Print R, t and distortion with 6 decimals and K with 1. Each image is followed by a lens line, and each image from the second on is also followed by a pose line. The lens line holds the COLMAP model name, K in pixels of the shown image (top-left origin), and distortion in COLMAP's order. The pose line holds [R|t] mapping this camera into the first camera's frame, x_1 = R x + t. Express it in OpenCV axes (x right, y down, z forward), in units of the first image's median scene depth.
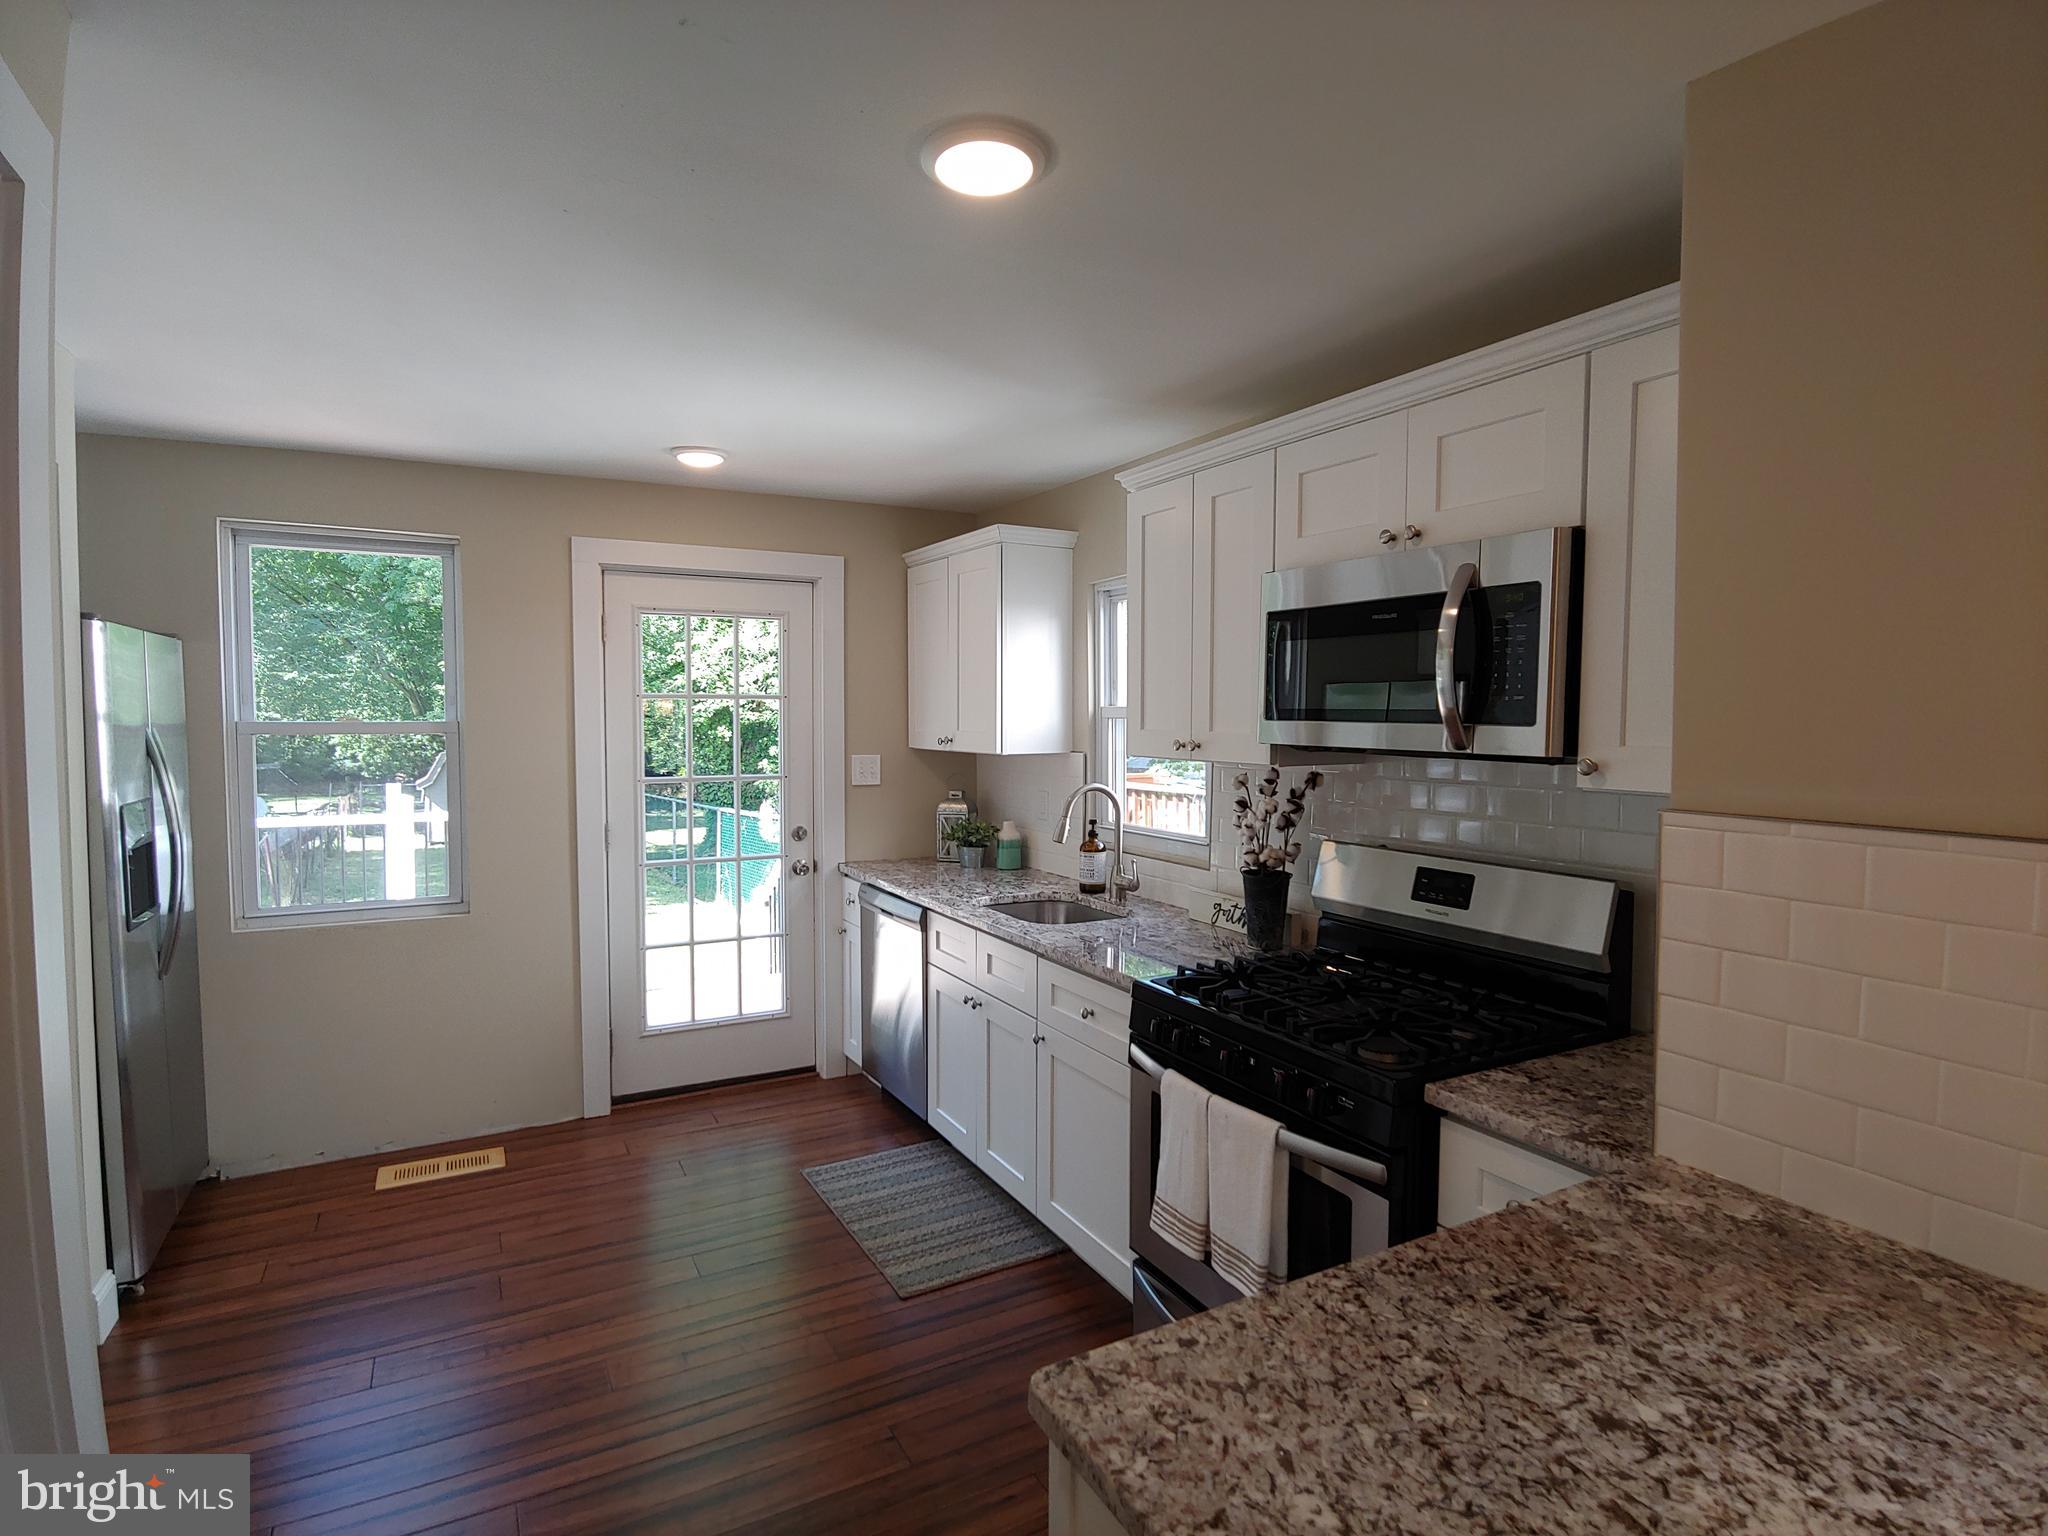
lens RADIAL K [[1029.3, 0, 1014.1], [0, 1029.3, 755.6], [0, 0, 1]] dist [-0.016951, 0.000876]
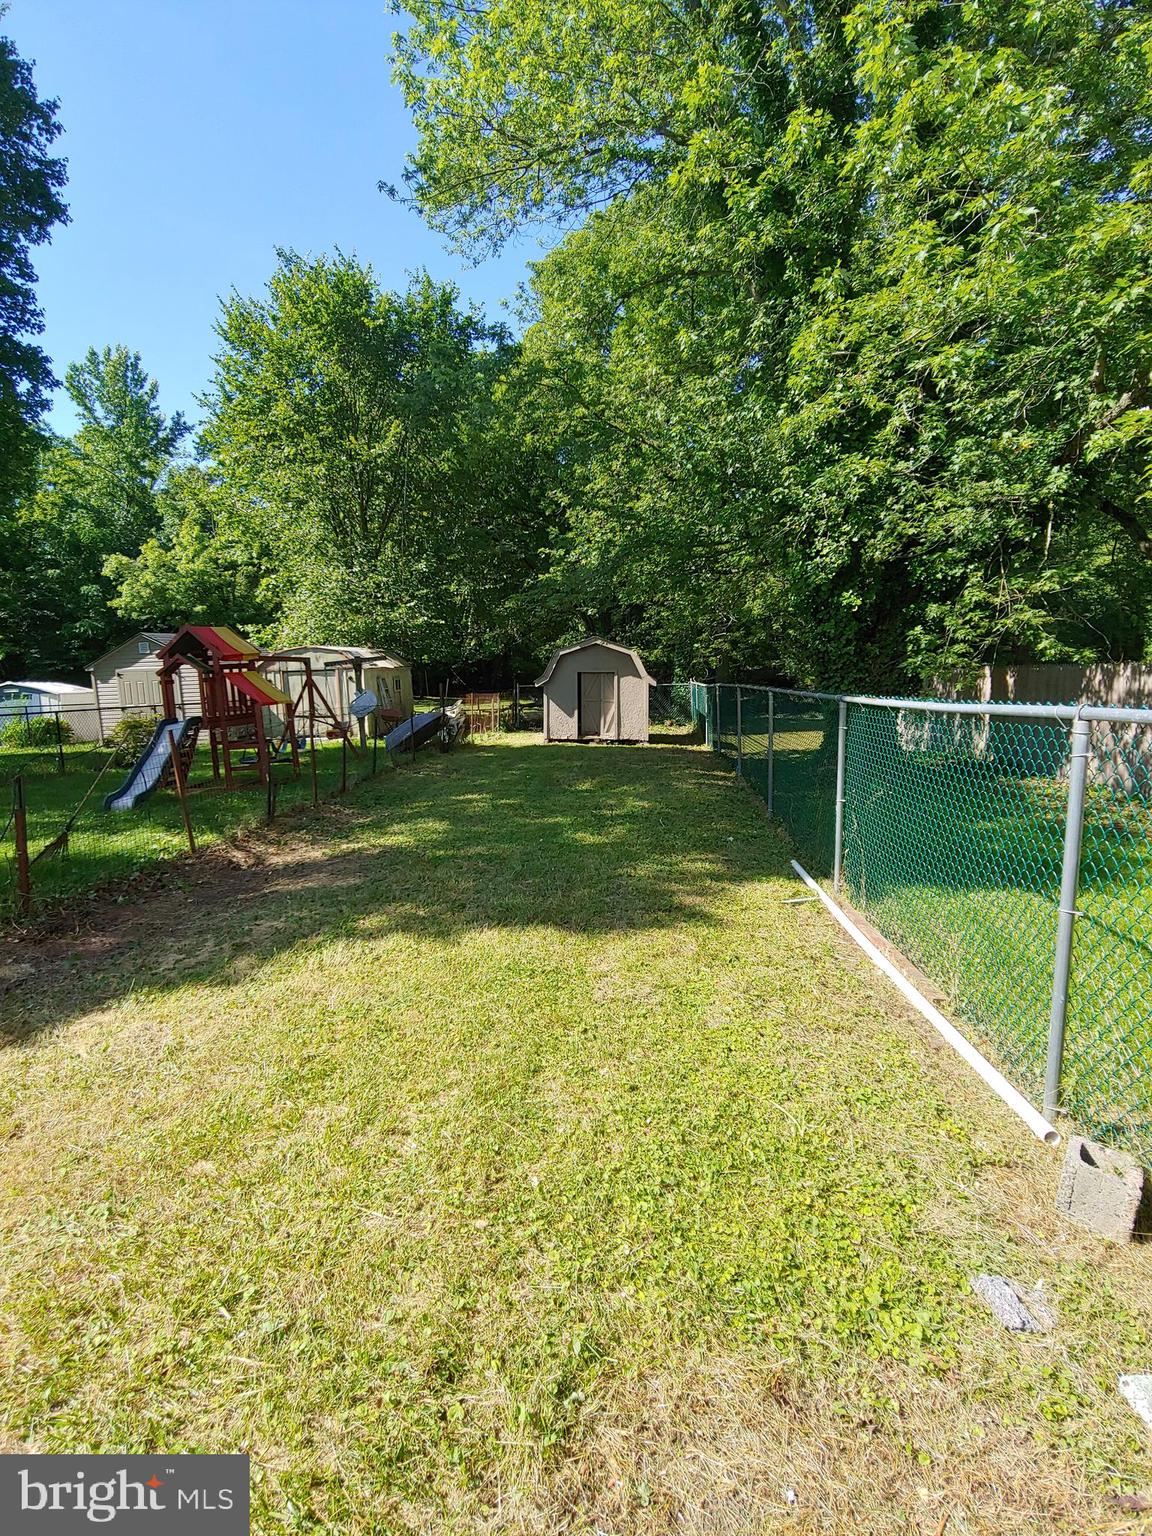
lens RADIAL K [[772.0, 0, 571.9], [0, 772.0, 766.0], [0, 0, 1]] dist [-0.016951, 0.000876]
pose [[0.818333, 0.049647, -0.572596, -0.991521], [0.017606, 0.993629, 0.111315, 0.226729], [0.574475, -0.101174, 0.812246, 3.404526]]
